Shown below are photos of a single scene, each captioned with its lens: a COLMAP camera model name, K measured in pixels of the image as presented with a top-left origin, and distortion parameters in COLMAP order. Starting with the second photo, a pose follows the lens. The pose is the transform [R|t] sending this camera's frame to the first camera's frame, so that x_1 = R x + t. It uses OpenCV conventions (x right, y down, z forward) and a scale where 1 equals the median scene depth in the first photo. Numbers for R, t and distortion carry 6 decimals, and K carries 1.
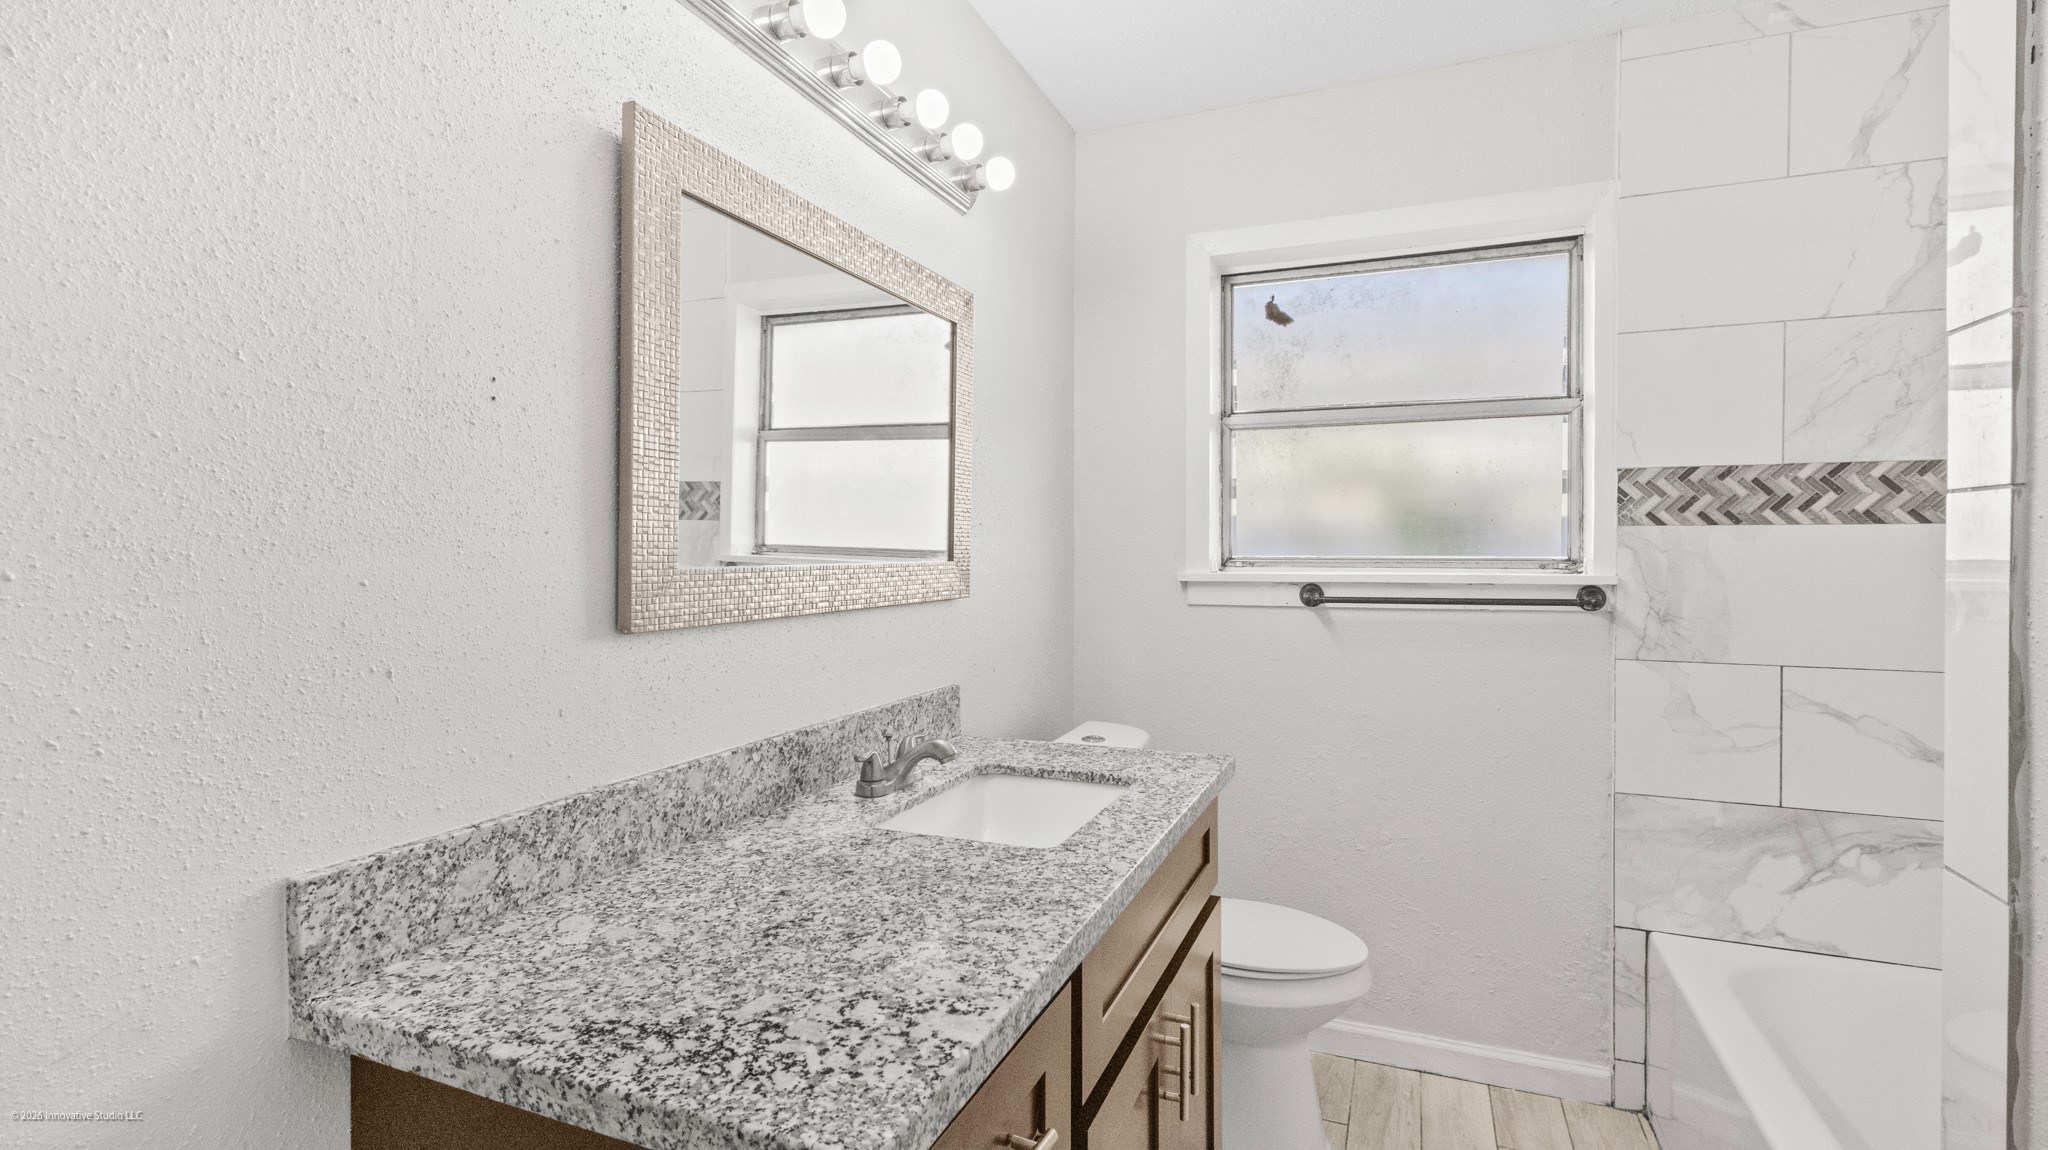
lens RADIAL K [[952.1, 0, 1024.6], [0, 952.1, 520.9], [0, 0, 1]] dist [0.012512, 0.000153]
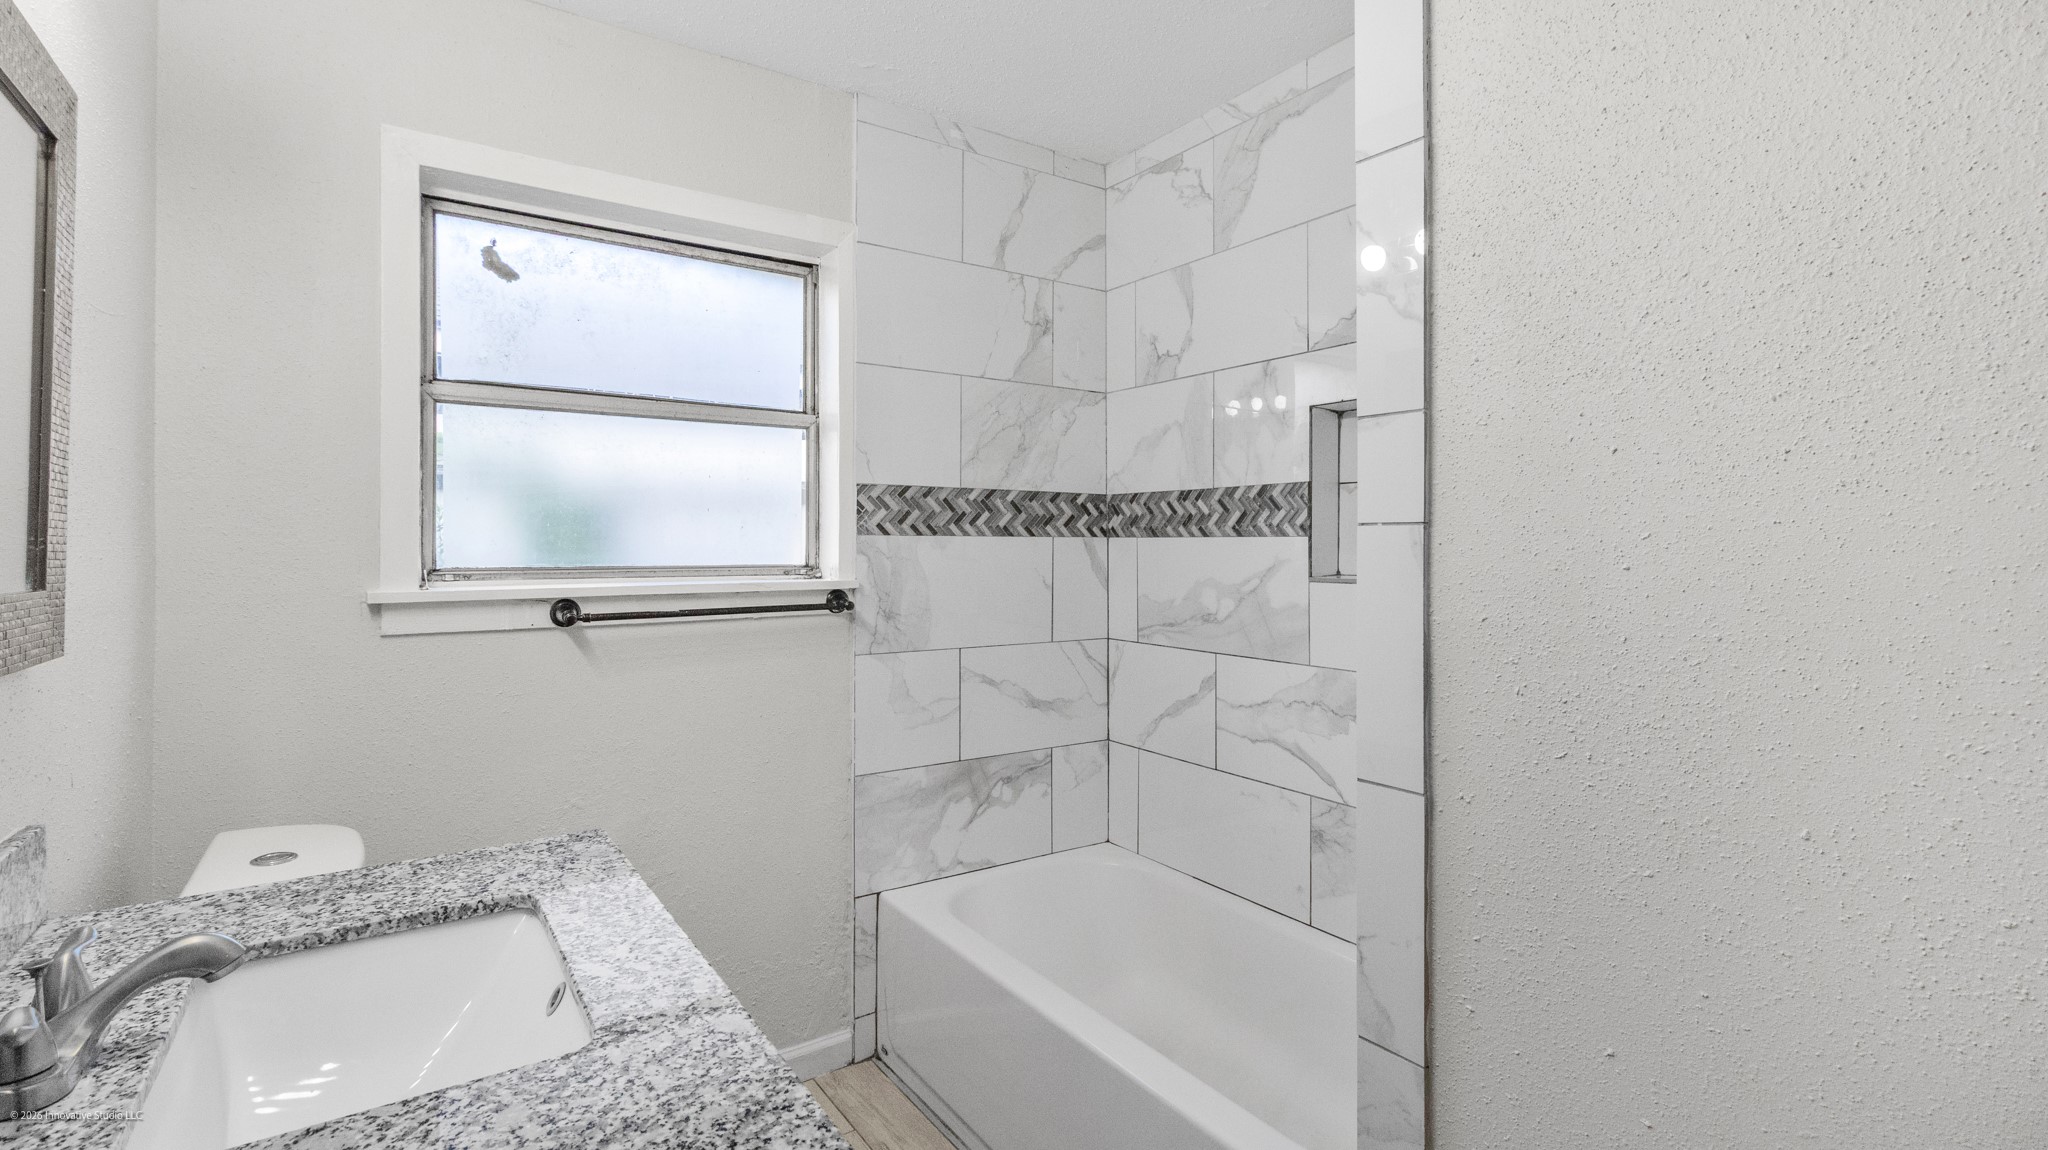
lens RADIAL K [[952.1, 0, 1024.6], [0, 952.1, 520.9], [0, 0, 1]] dist [0.012512, 0.000153]
pose [[0.546549, 0.023961, 0.837084, -0.206572], [-0.023991, 0.999628, -0.012950, -0.001694], [-0.837083, -0.013005, 0.546921, 0.238776]]
